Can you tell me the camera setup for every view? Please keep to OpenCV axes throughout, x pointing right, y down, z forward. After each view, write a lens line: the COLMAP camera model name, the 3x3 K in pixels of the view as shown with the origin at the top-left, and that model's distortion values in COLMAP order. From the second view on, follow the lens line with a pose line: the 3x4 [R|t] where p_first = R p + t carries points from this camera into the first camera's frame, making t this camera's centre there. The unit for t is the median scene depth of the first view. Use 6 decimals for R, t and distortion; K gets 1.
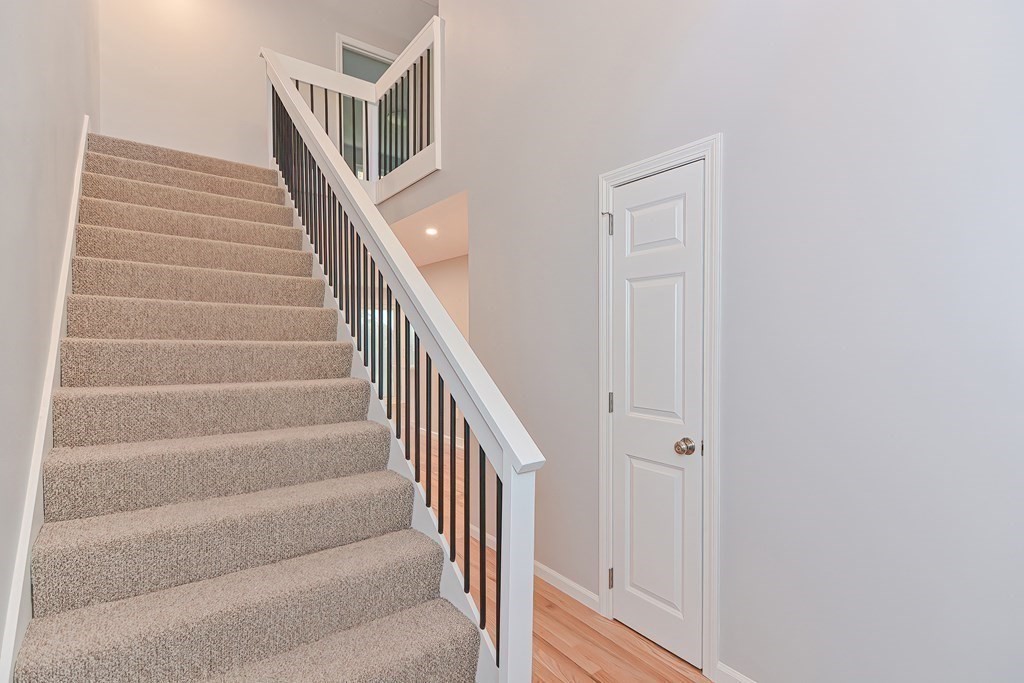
lens RADIAL K [[493.6, 0, 513.8], [0, 493.6, 342.6], [0, 0, 1]] dist [0.025064, -0.004565]
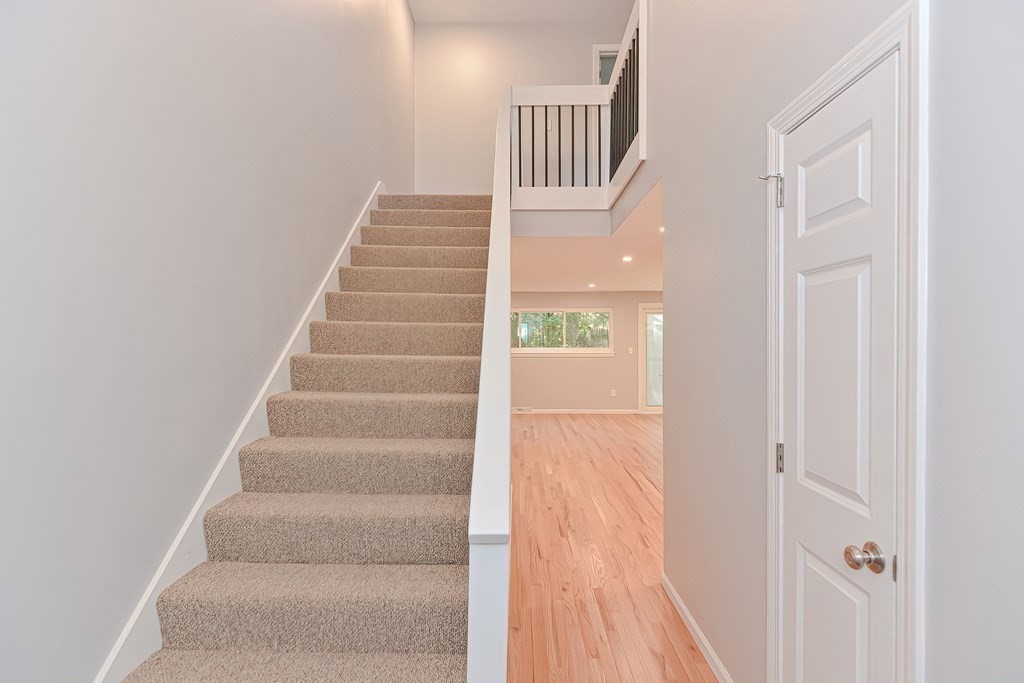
lens RADIAL K [[493.6, 0, 509.8], [0, 493.6, 346.8], [0, 0, 1]] dist [0.025064, -0.004565]
pose [[0.791450, 0.005691, -0.611207, 0.359074], [-0.004602, 0.999984, 0.003352, -0.033487], [0.611216, 0.000159, 0.791464, 0.273860]]
